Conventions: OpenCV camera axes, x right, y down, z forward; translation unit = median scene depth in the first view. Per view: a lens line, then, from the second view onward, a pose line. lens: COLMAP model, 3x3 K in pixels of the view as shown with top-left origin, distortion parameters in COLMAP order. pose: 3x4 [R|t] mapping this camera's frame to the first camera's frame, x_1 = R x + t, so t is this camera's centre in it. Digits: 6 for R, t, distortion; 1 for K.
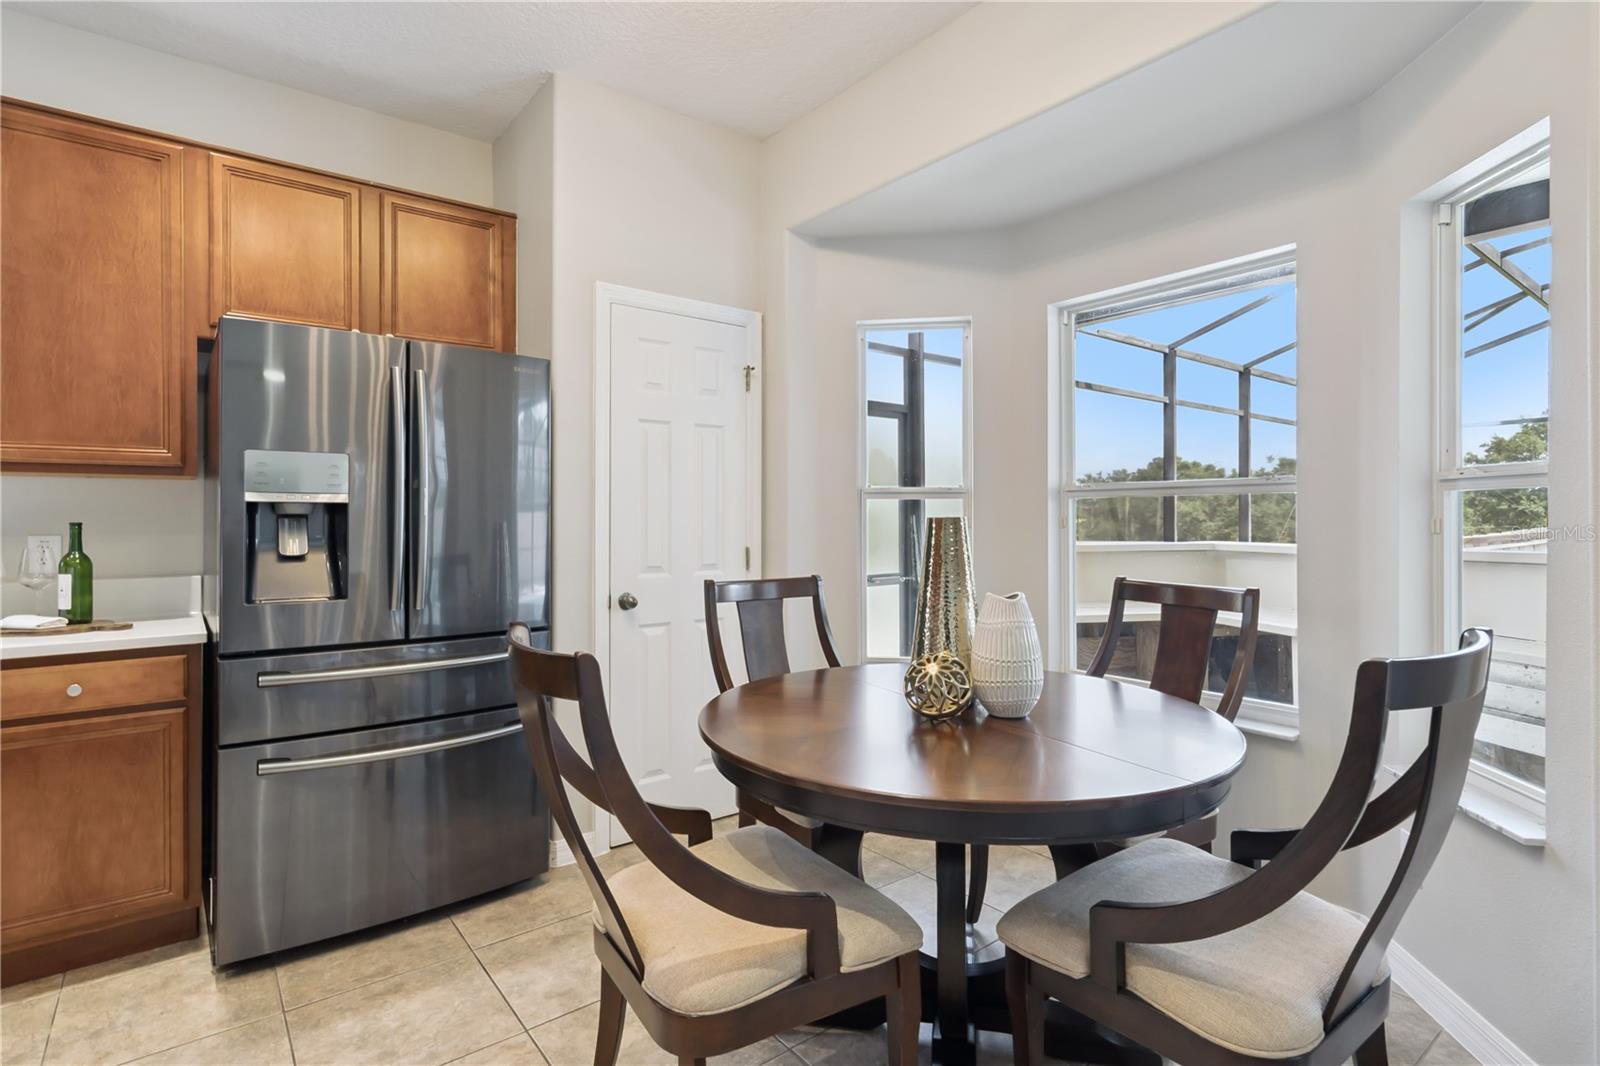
lens RADIAL K [[790.4, 0, 799.6], [0, 790.4, 519.4], [0, 0, 1]] dist [-0.000004, 0.000036]
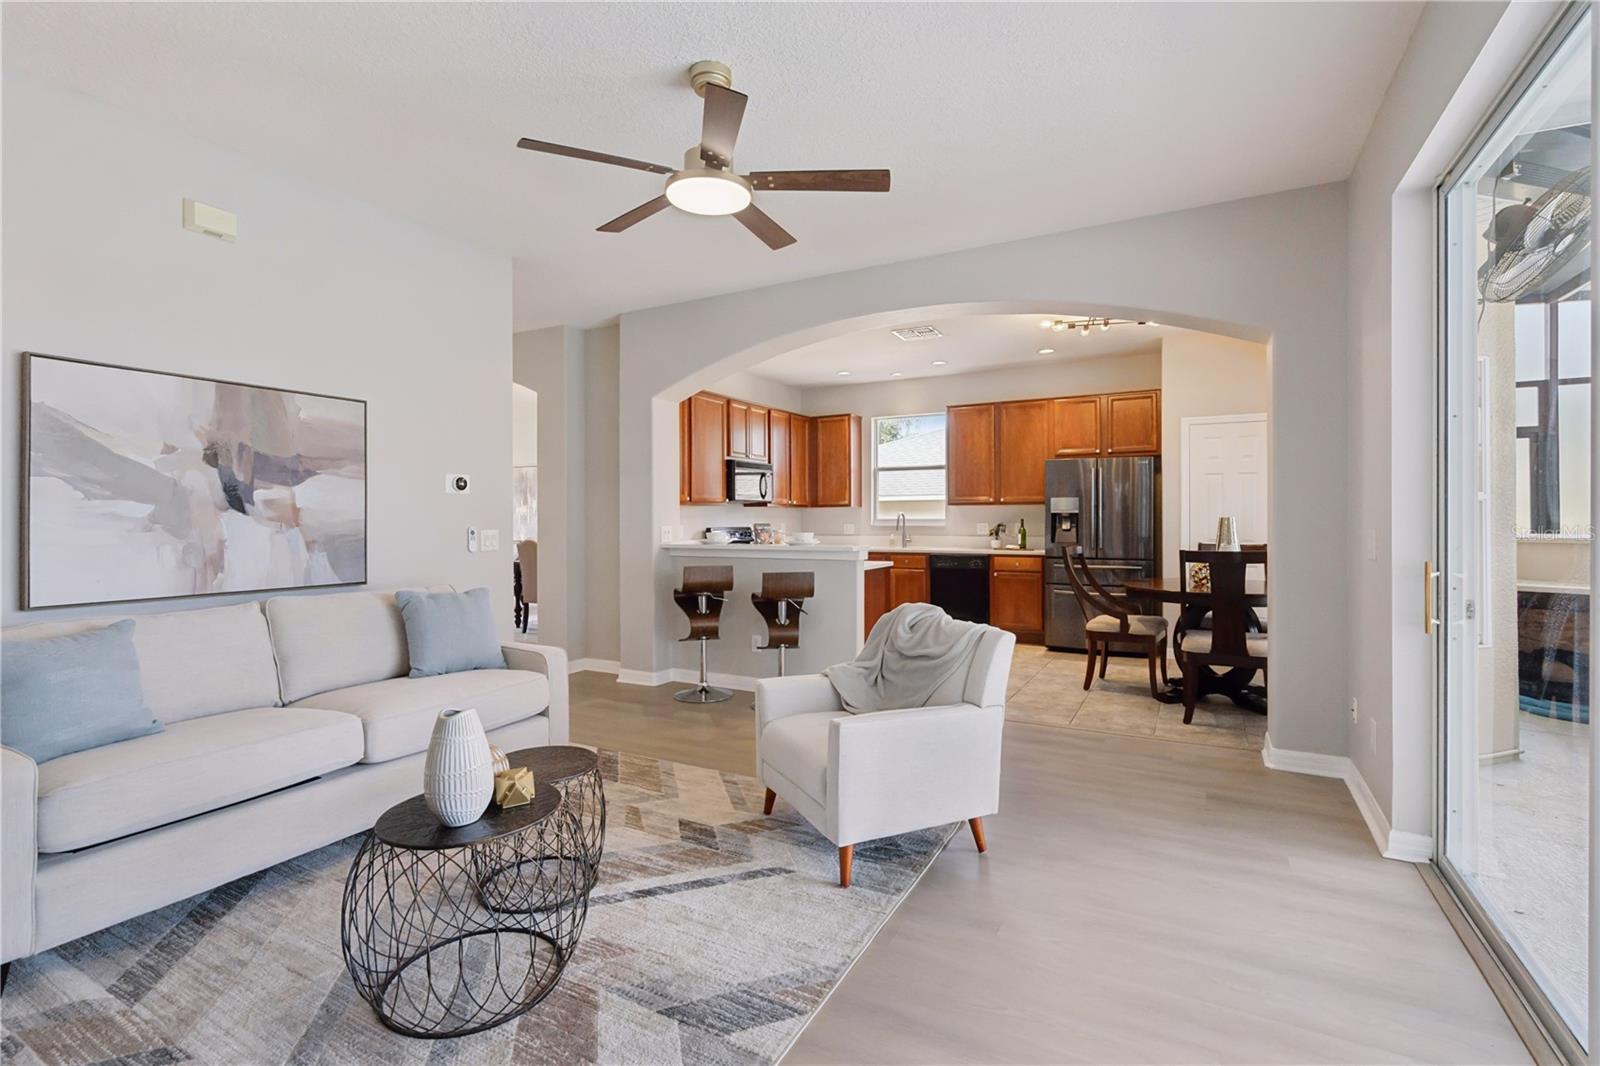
lens RADIAL K [[740.2, 0, 798.2], [0, 740.2, 521.4], [0, 0, 1]] dist [0.001736, 0.000181]
pose [[0.398482, 0.003280, -0.917170, 1.674654], [0.002043, 0.999988, 0.004464, -0.002316], [0.917174, -0.003652, 0.398470, -1.194340]]
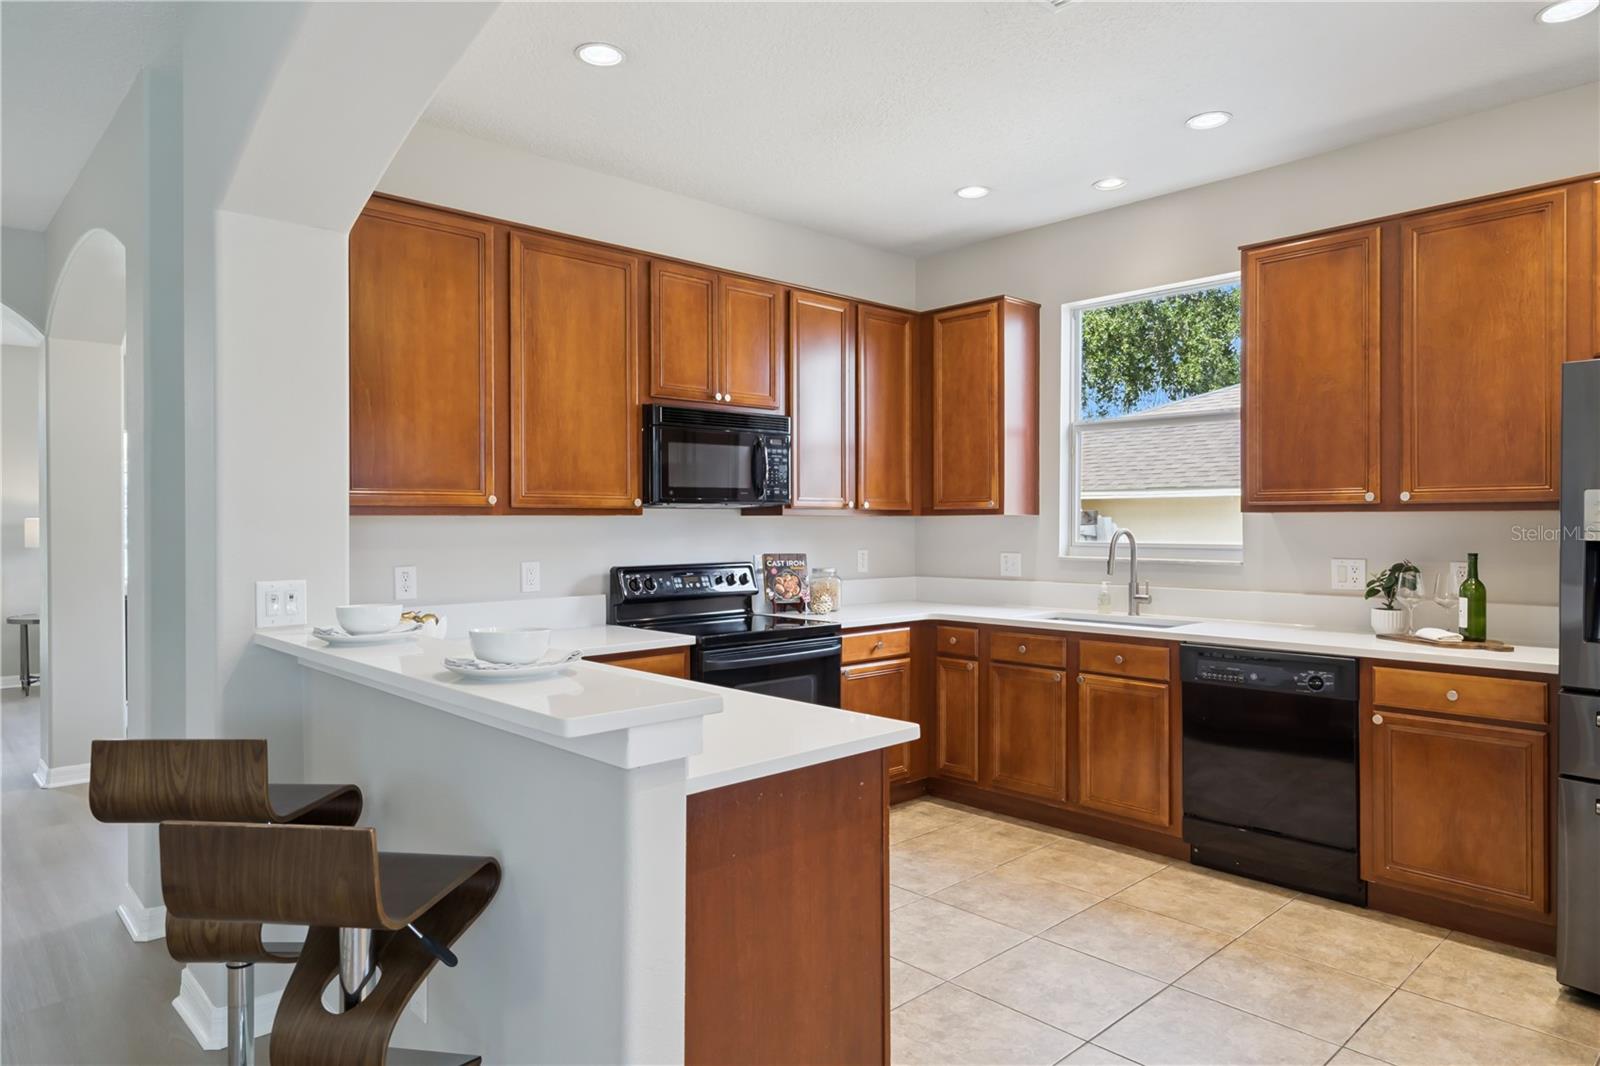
lens RADIAL K [[973.4, 0, 792.0], [0, 973.4, 527.8], [0, 0, 1]] dist [0.000712, -0.000974]
pose [[0.085787, 0.007878, -0.996282, 0.422688], [0.001459, 0.999967, 0.008033, -0.047008], [0.996312, -0.002143, 0.085772, -0.114251]]
